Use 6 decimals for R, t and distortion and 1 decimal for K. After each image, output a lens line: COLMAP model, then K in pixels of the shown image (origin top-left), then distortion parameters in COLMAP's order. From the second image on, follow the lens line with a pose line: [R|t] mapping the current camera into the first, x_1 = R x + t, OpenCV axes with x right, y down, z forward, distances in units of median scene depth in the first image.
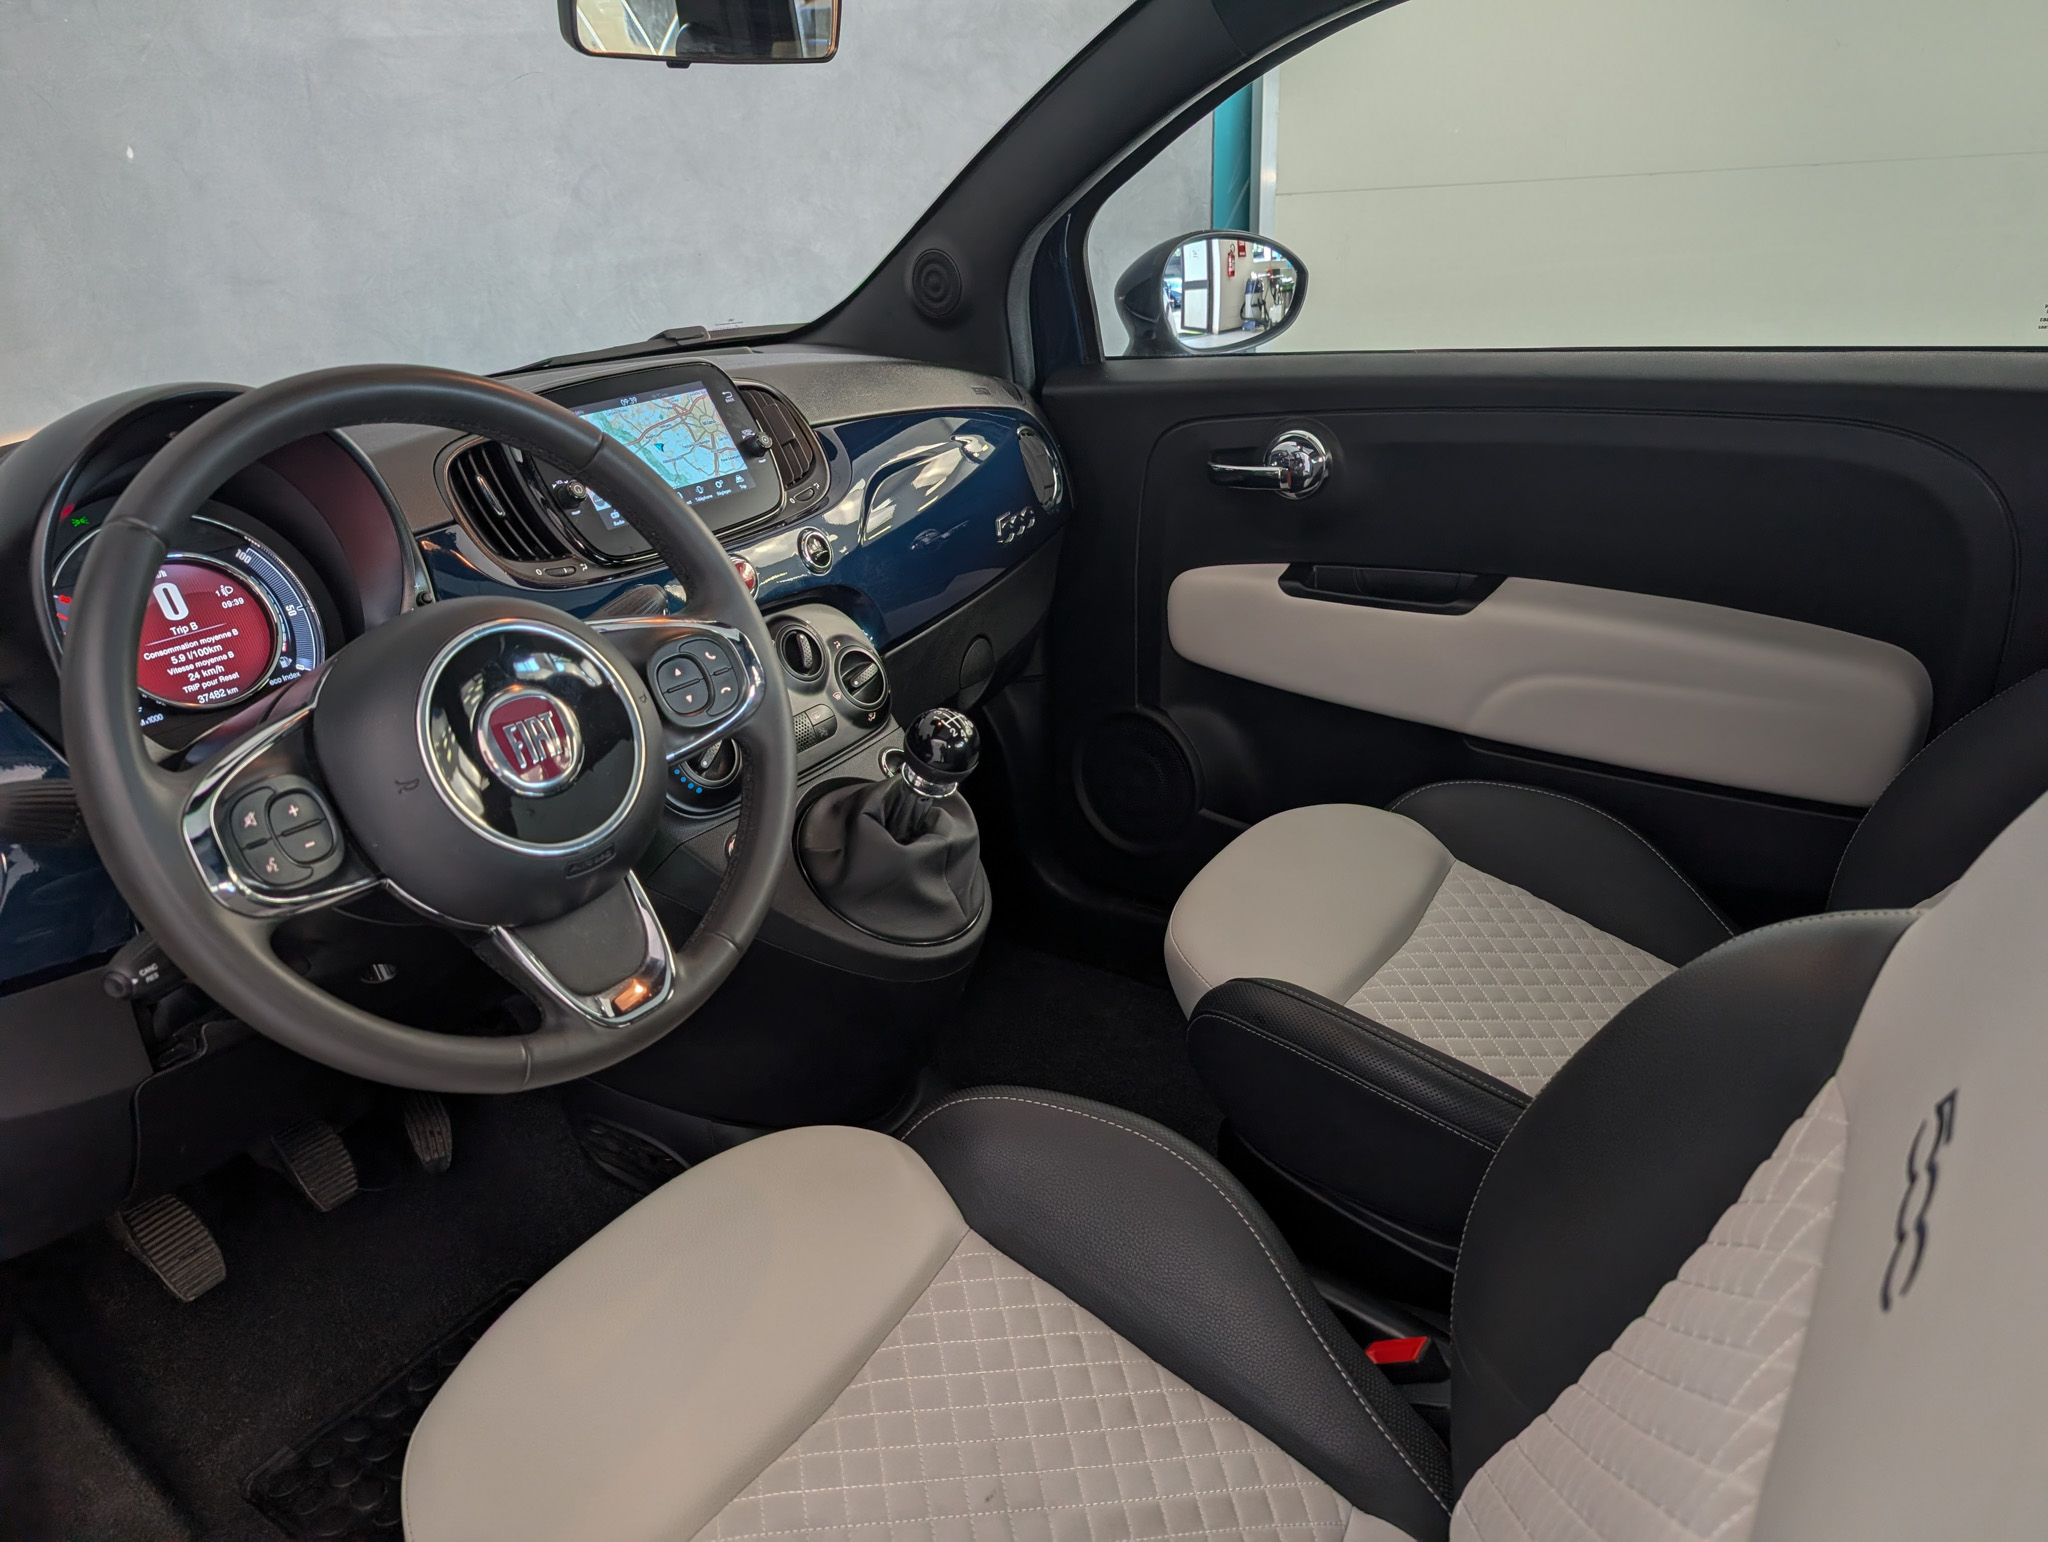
lens RADIAL K [[1448.4, 0, 1024.0], [0, 1448.4, 771.0], [0, 0, 1]] dist [0.004261, -0.000670]
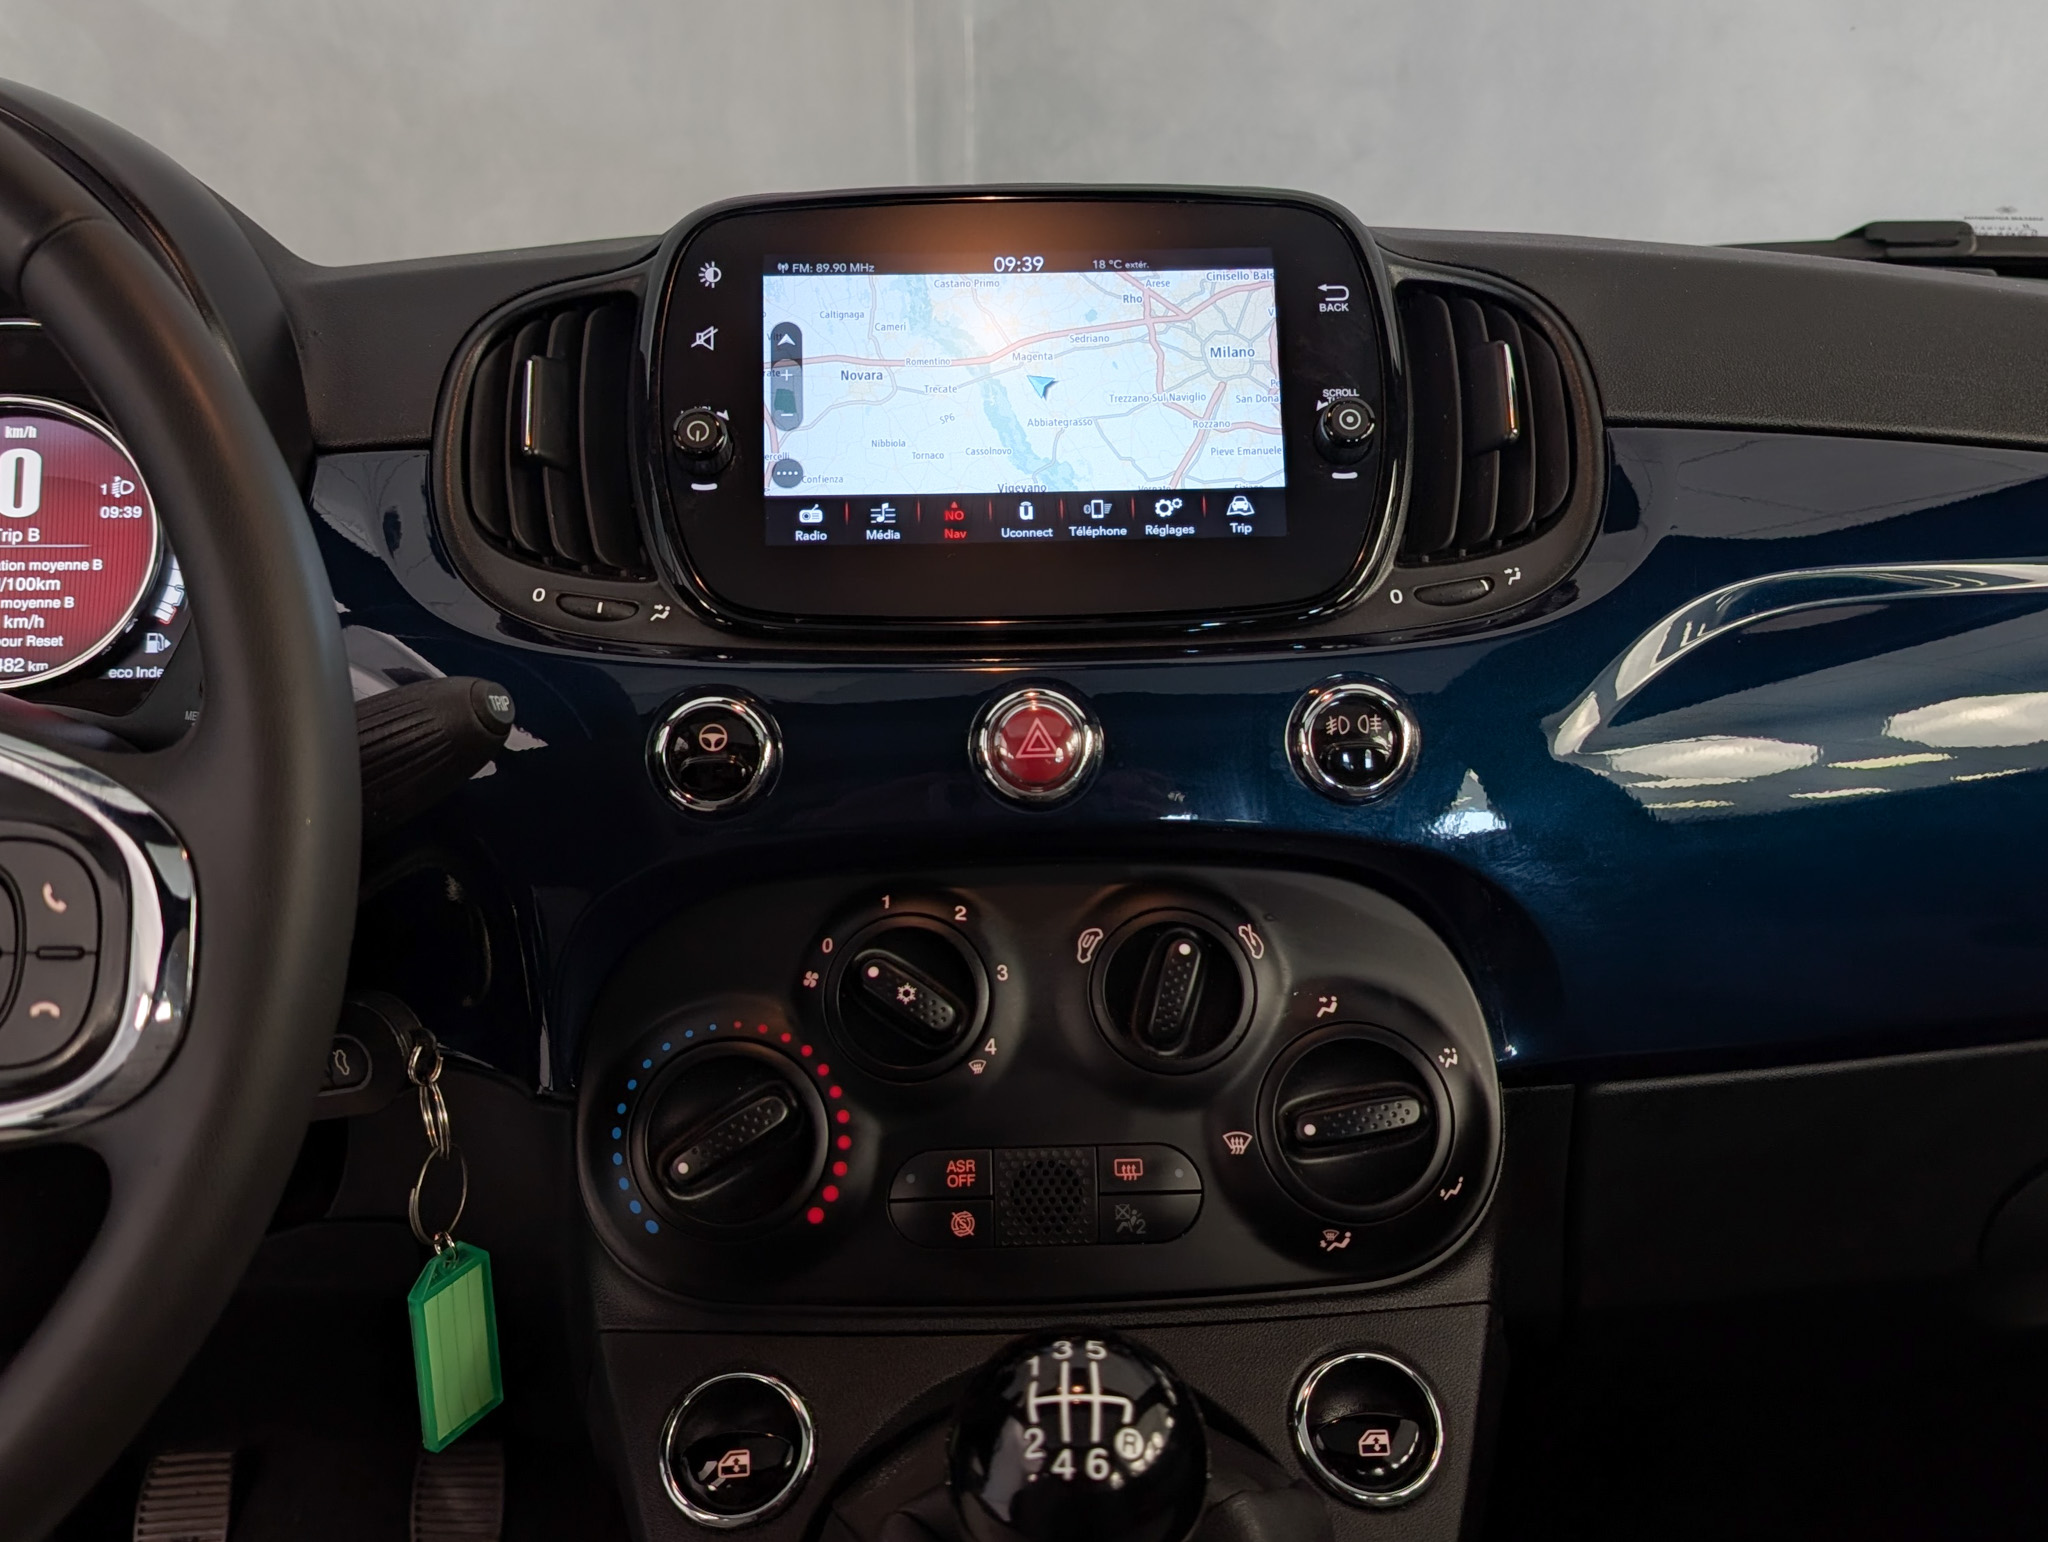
lens RADIAL K [[2038.2, 0, 1024.0], [0, 2038.2, 771.0], [0, 0, 1]] dist [0.006004, -0.021117]
pose [[0.580269, 0.287270, -0.762078, 0.215520], [-0.336939, 0.936569, 0.096490, -0.187488], [0.741458, 0.200784, 0.640255, 0.699662]]
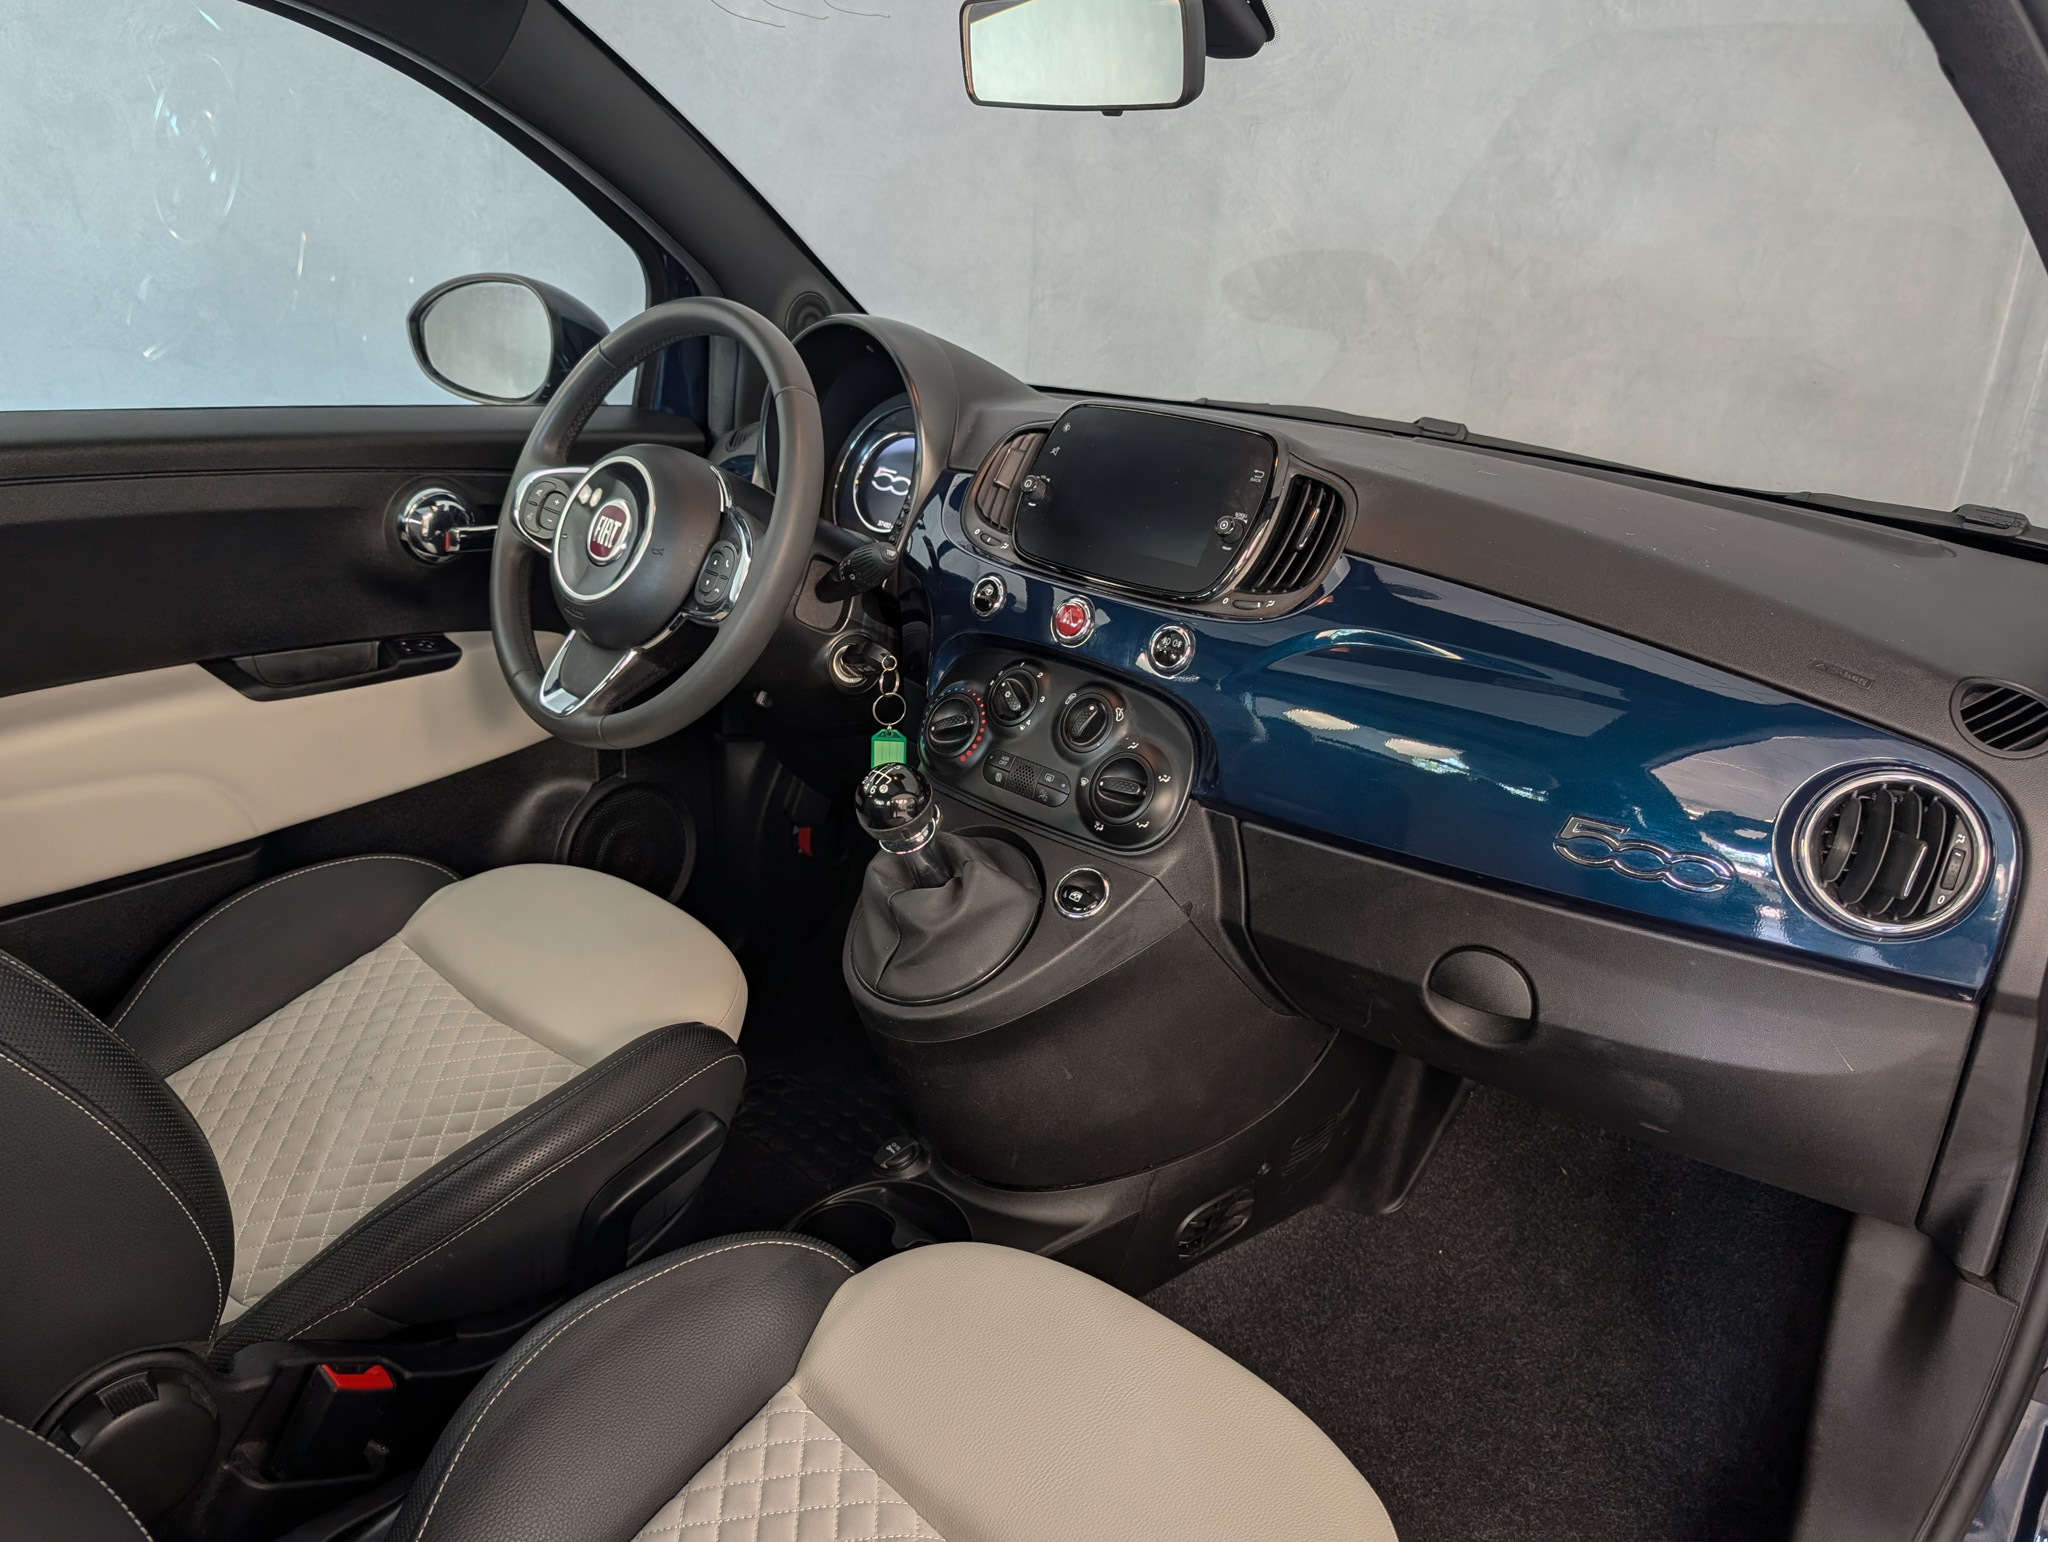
lens RADIAL K [[1469.9, 0, 1014.6], [0, 1469.9, 818.7], [0, 0, 1]] dist [0.000562, -0.006602]
pose [[-0.154104, 0.414136, -0.897075, 0.822539], [-0.437260, 0.785589, 0.437783, -0.479311], [0.886034, 0.459719, 0.060022, 1.021753]]
